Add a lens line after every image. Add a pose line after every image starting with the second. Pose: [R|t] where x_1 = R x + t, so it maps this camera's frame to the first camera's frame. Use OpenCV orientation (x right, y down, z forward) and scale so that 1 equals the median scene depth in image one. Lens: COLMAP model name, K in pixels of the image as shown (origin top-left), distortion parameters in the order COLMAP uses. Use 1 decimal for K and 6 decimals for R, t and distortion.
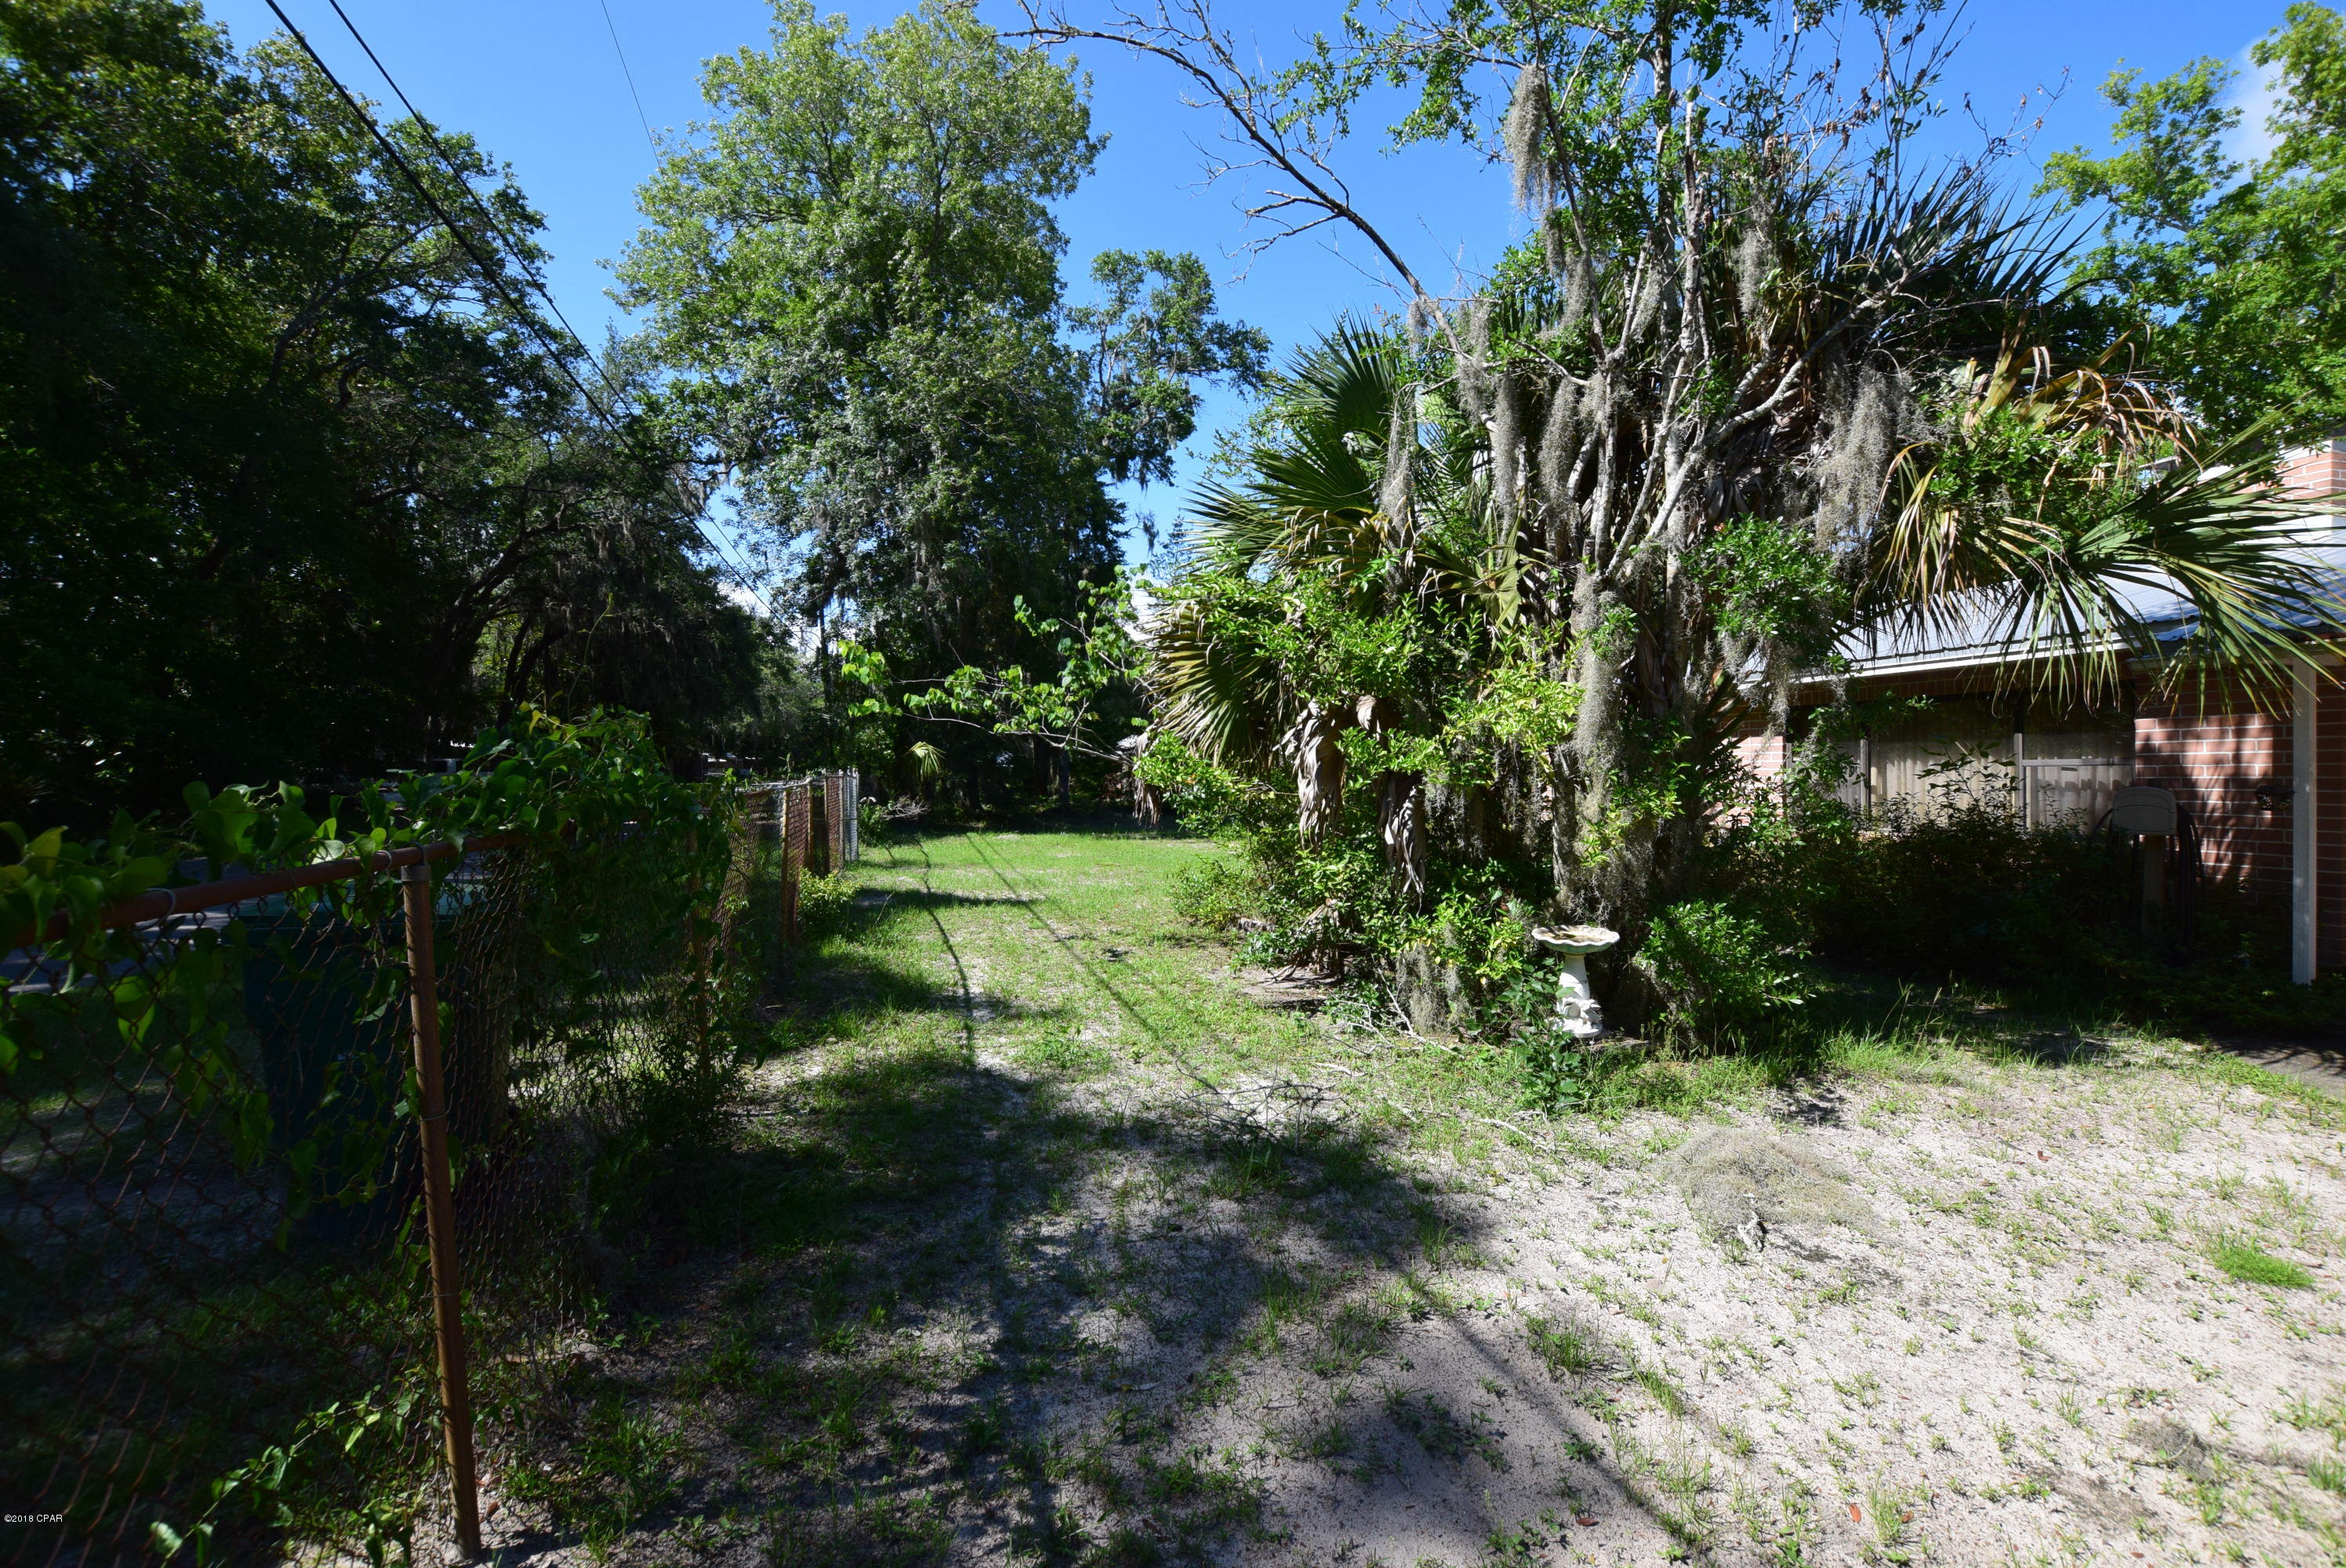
lens RADIAL K [[1029.2, 0, 1188.0], [0, 1029.2, 788.1], [0, 0, 1]] dist [-0.036997, 0.006814]
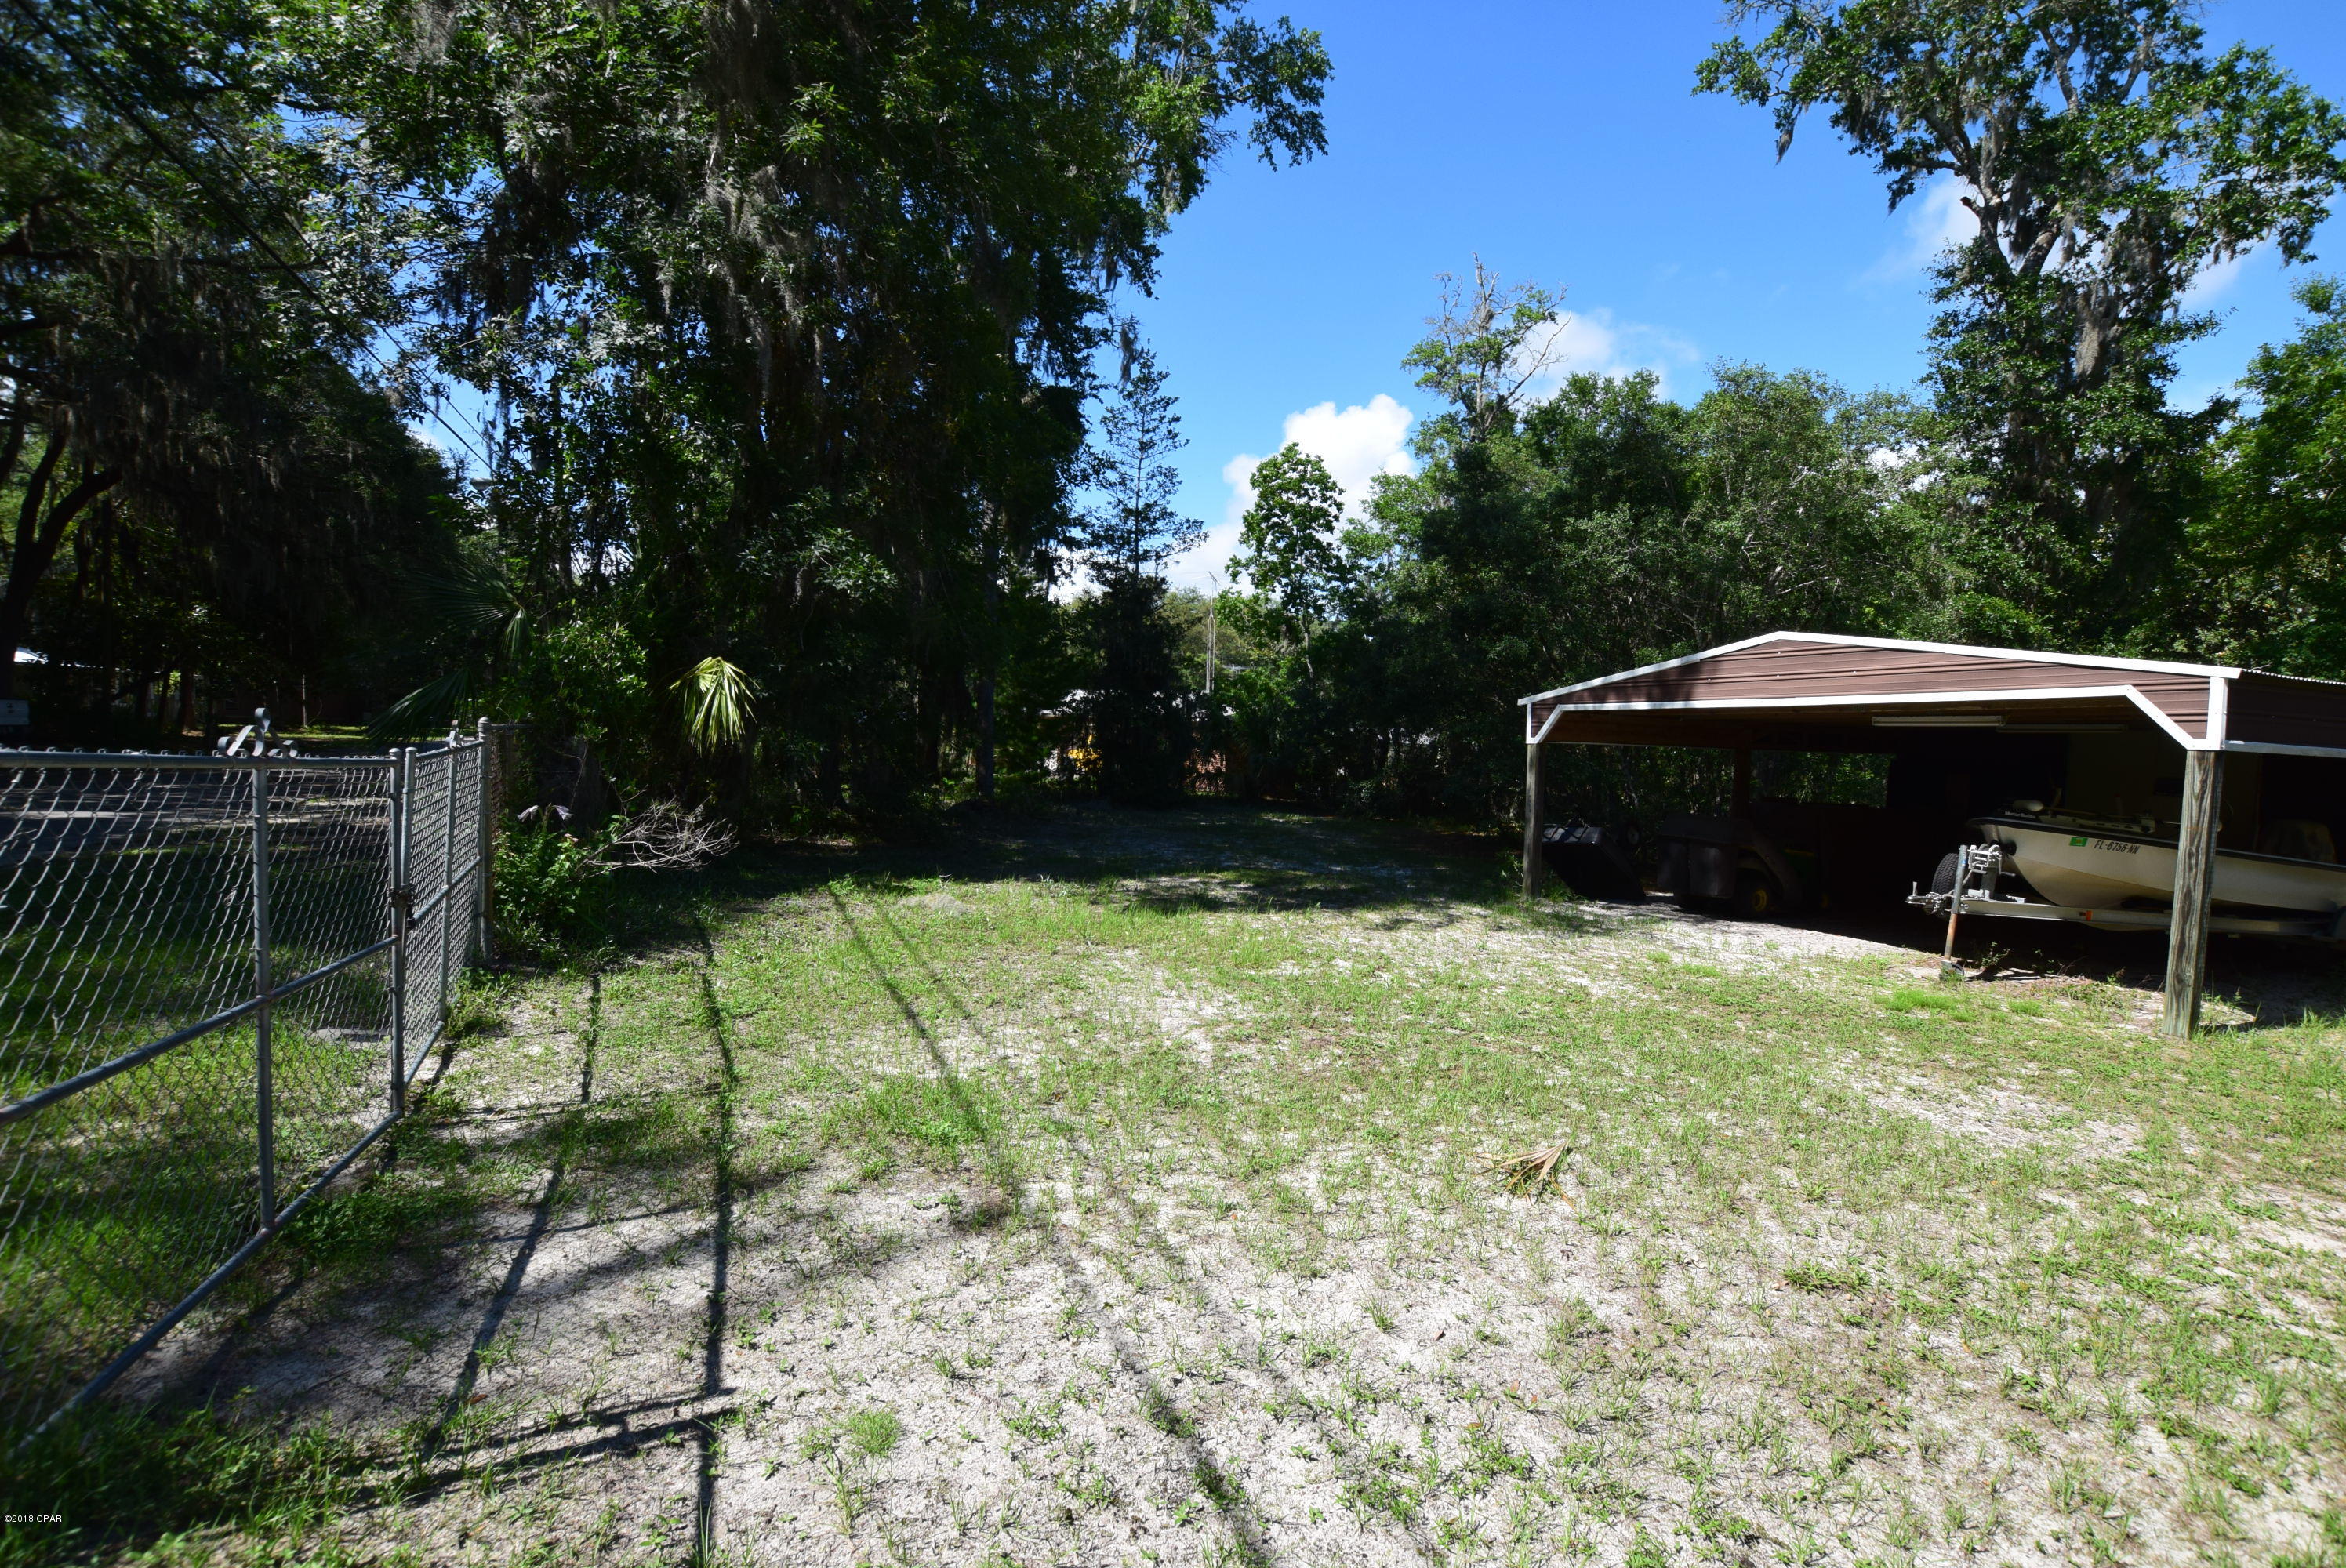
lens RADIAL K [[1029.2, 0, 1187.2], [0, 1029.2, 793.3], [0, 0, 1]] dist [-0.036997, 0.006814]
pose [[0.986280, 0.026343, 0.162963, -0.144540], [-0.033110, 0.998693, 0.038947, -0.013444], [-0.161724, -0.043808, 0.985863, 0.581777]]
